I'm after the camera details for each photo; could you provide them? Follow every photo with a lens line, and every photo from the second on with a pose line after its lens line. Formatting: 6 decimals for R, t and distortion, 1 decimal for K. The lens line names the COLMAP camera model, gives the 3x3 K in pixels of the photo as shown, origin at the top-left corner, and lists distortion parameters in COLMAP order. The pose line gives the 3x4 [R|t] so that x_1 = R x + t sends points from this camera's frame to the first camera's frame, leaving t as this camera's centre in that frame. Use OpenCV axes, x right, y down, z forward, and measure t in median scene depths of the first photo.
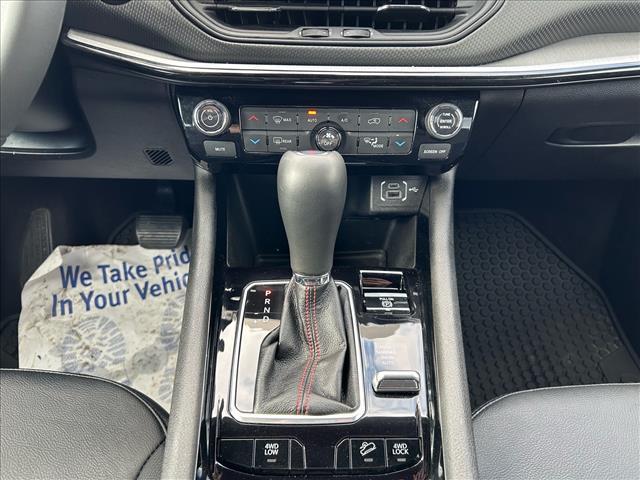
lens RADIAL K [[495.8, 0, 320.0], [0, 495.8, 240.0], [0, 0, 1]] dist [0.046704, -0.057487]
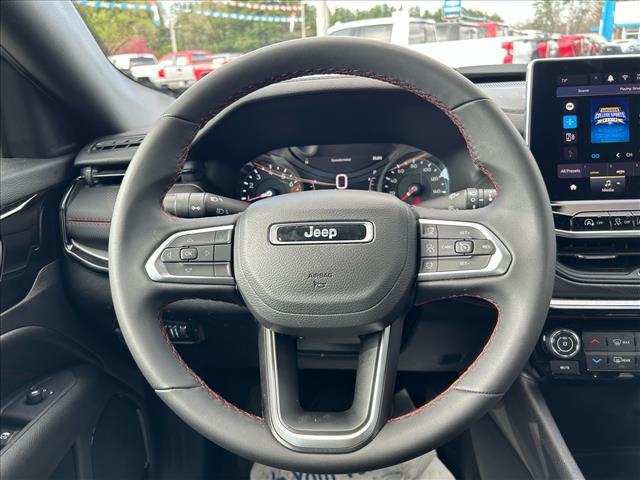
lens RADIAL K [[495.8, 0, 320.0], [0, 495.8, 240.0], [0, 0, 1]] dist [0.046704, -0.057487]
pose [[0.995002, -0.024999, -0.096676, -0.306479], [-0.002160, 0.962542, -0.271126, -0.072092], [0.099832, 0.269979, 0.957677, -0.116578]]
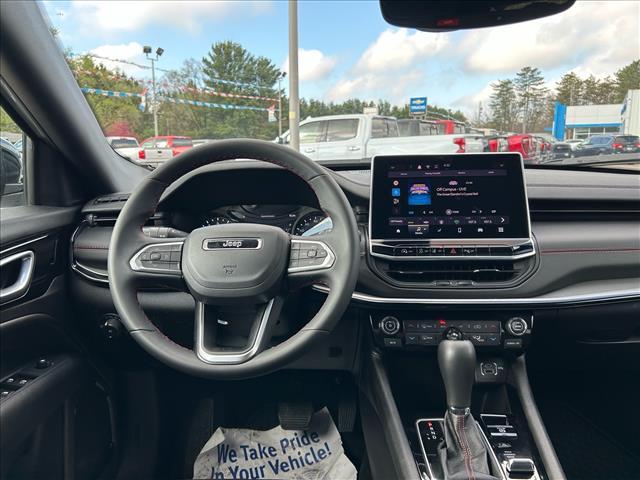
lens RADIAL K [[495.8, 0, 320.0], [0, 495.8, 240.0], [0, 0, 1]] dist [0.046704, -0.057487]
pose [[0.999066, -0.015690, -0.040250, -0.184457], [-0.002858, 0.905664, -0.423986, 0.118704], [0.043105, 0.423705, 0.904774, -0.388324]]
